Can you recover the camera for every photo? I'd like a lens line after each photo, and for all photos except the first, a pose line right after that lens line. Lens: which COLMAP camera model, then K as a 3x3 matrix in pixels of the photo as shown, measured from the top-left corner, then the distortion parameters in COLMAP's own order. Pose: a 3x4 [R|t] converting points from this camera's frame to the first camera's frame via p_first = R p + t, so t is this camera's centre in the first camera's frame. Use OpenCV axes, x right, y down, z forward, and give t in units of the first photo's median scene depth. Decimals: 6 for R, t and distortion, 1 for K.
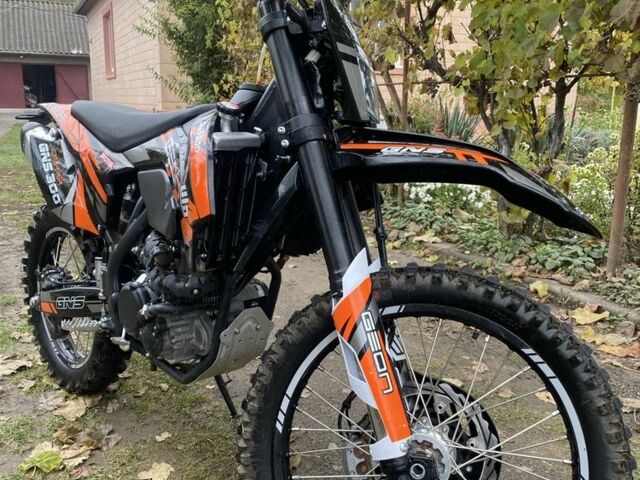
lens RADIAL K [[649.3, 0, 320.0], [0, 649.3, 240.0], [0, 0, 1]] dist [0.102516, -0.285623]
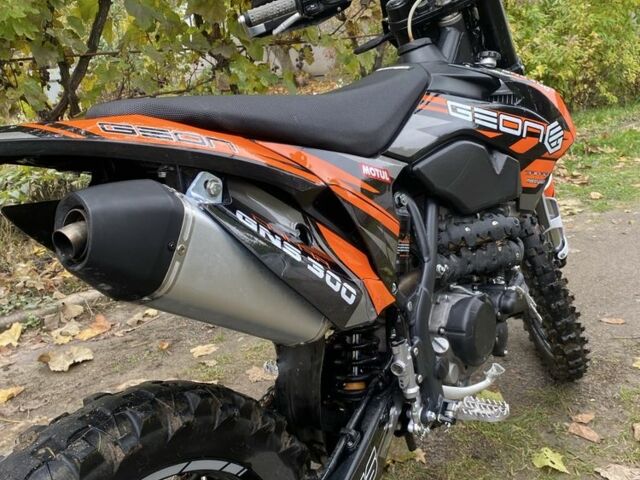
lens RADIAL K [[649.3, 0, 320.0], [0, 649.3, 240.0], [0, 0, 1]] dist [0.102516, -0.285623]
pose [[-0.208437, -0.246434, 0.946480, -0.912920], [0.298870, 0.905395, 0.301555, -0.267449], [-0.931252, 0.345730, -0.115066, 1.179066]]
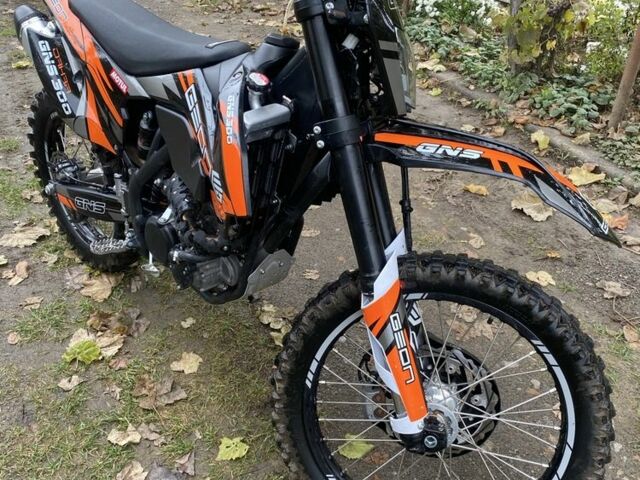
lens RADIAL K [[649.3, 0, 320.0], [0, 649.3, 240.0], [0, 0, 1]] dist [0.102516, -0.285623]
pose [[0.999524, 0.014643, 0.027158, -0.057220], [-0.023367, 0.934045, 0.356391, -0.262932], [-0.020148, -0.356855, 0.933942, 0.021249]]
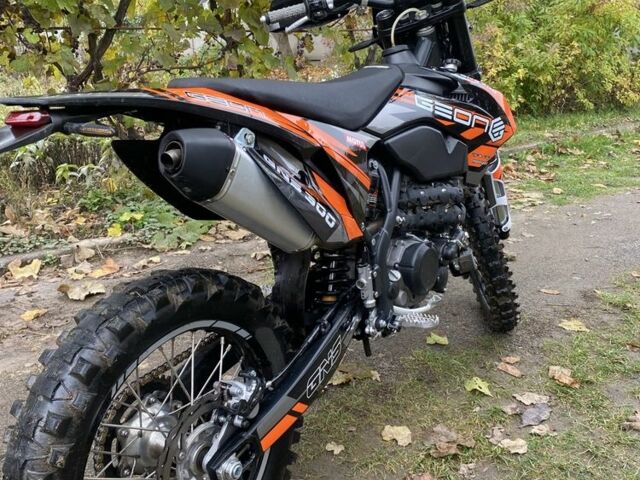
lens RADIAL K [[645.6, 0, 311.4], [0, 645.6, 231.2], [0, 0, 1]] dist [0.134249, -0.403572]
pose [[-0.200816, -0.272979, 0.940827, -1.148639], [0.224636, 0.921969, 0.315455, -0.298403], [-0.953526, 0.274692, -0.123825, 1.231234]]
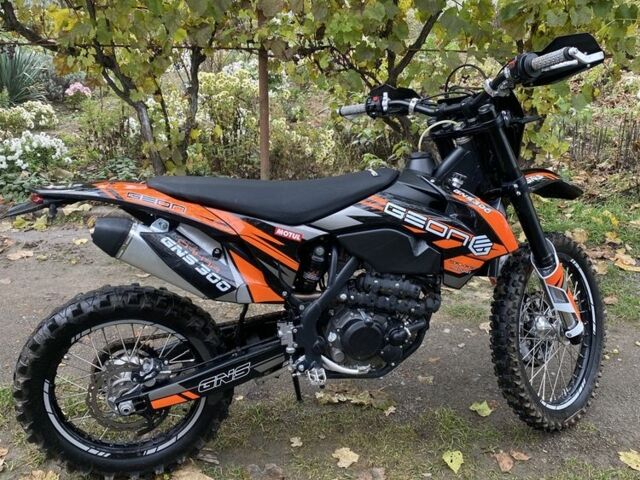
lens RADIAL K [[649.3, 0, 320.0], [0, 649.3, 240.0], [0, 0, 1]] dist [0.102516, -0.285623]
pose [[0.510862, -0.312642, 0.800797, -1.227154], [0.169666, 0.949870, 0.262605, -0.407950], [-0.842754, 0.001713, 0.538297, 0.379063]]
